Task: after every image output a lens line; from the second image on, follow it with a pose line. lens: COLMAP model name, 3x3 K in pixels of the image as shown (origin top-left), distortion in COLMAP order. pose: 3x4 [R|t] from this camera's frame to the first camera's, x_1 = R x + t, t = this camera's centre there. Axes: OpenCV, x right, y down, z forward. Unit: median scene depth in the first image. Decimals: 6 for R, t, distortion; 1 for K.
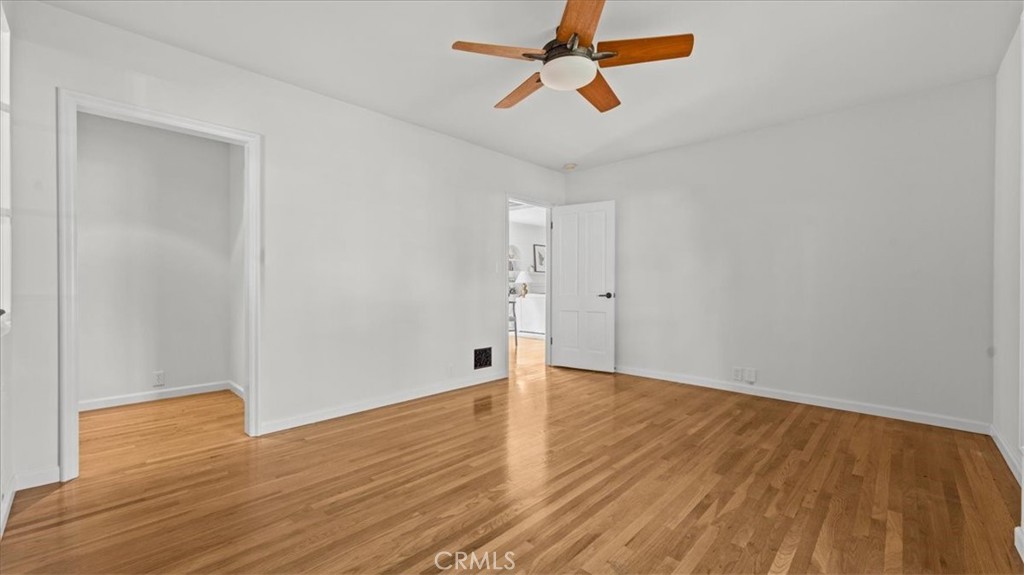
lens RADIAL K [[418.3, 0, 515.7], [0, 418.3, 284.5], [0, 0, 1]] dist [-0.001779, -0.000201]
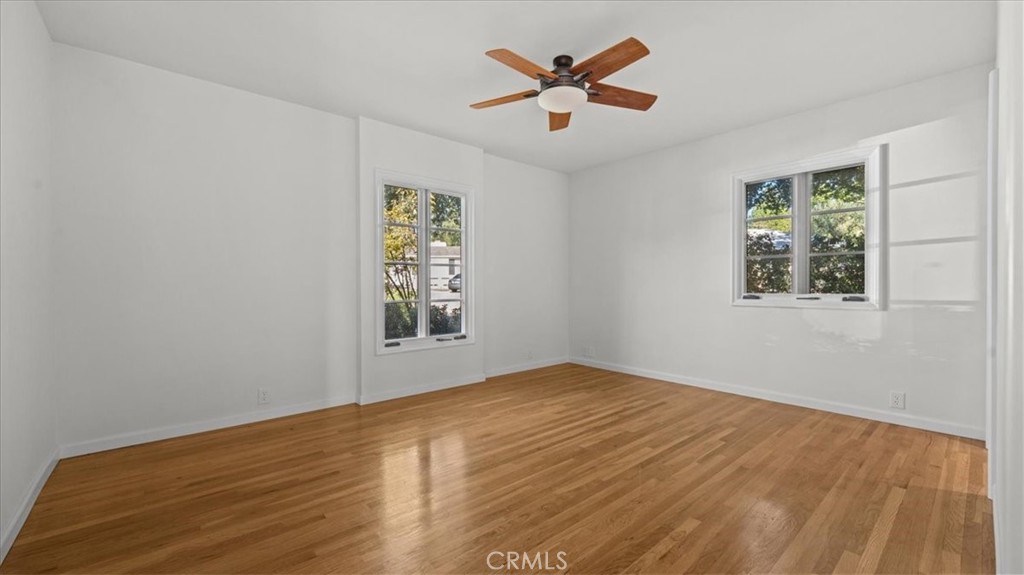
lens RADIAL K [[418.3, 0, 515.7], [0, 418.3, 284.5], [0, 0, 1]] dist [-0.001779, -0.000201]
pose [[-0.995911, -0.000015, 0.090338, 0.145498], [0.000185, 0.999998, 0.002209, -0.001870], [-0.090338, 0.002217, -0.995909, 2.110914]]
